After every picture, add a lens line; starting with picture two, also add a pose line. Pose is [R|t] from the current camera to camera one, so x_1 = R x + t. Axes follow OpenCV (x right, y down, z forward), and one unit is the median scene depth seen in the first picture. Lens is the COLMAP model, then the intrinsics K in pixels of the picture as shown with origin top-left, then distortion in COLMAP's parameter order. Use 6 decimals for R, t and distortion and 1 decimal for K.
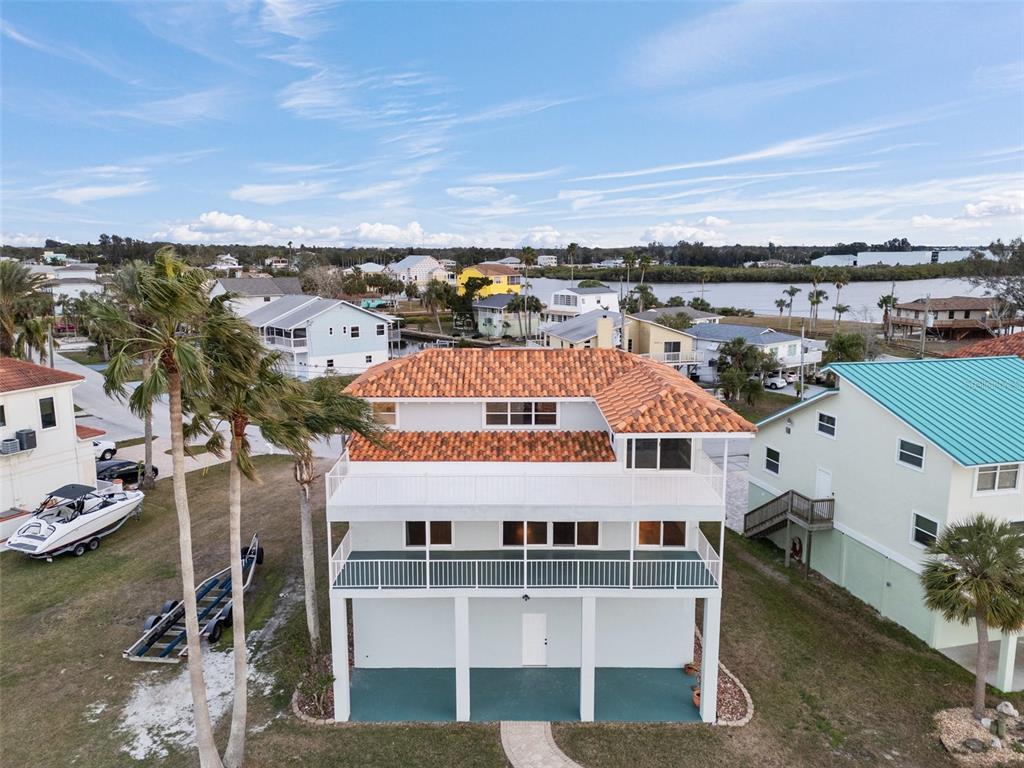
lens RADIAL K [[745.5, 0, 516.3], [0, 745.5, 377.0], [0, 0, 1]] dist [0.074874, -0.060176]
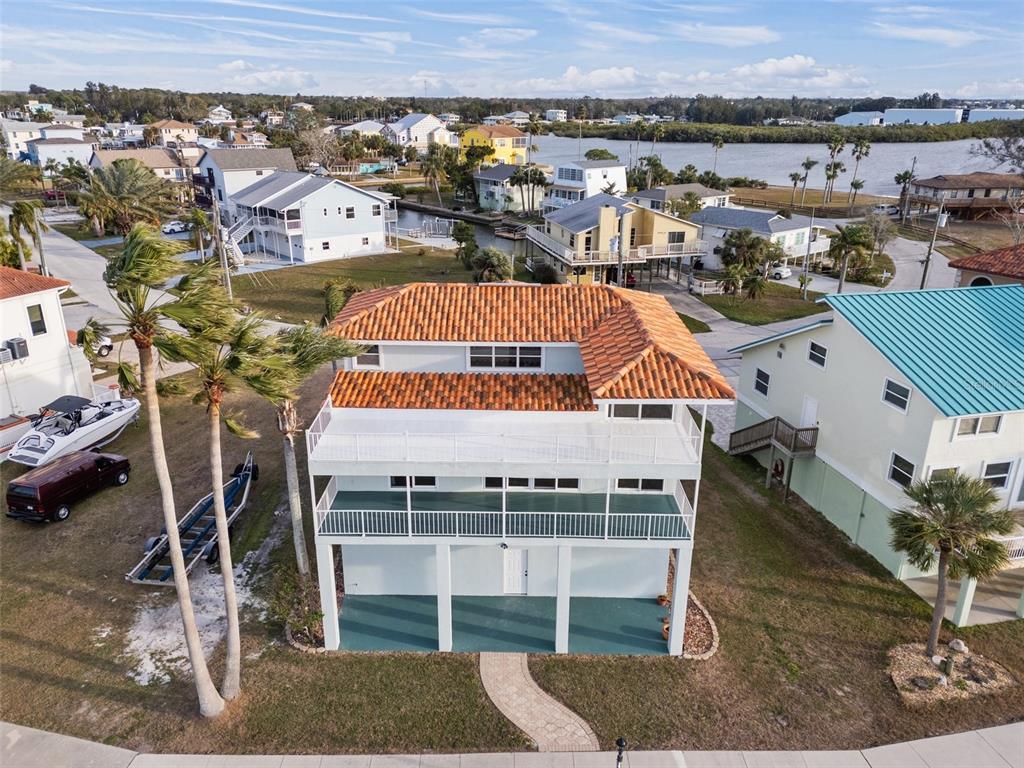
lens RADIAL K [[745.5, 0, 516.3], [0, 745.5, 377.0], [0, 0, 1]] dist [0.074874, -0.060176]
pose [[0.999888, 0.013690, -0.006082, 0.024963], [-0.012349, 0.983092, 0.182697, -0.097311], [0.008480, -0.182601, 0.983151, 0.019078]]
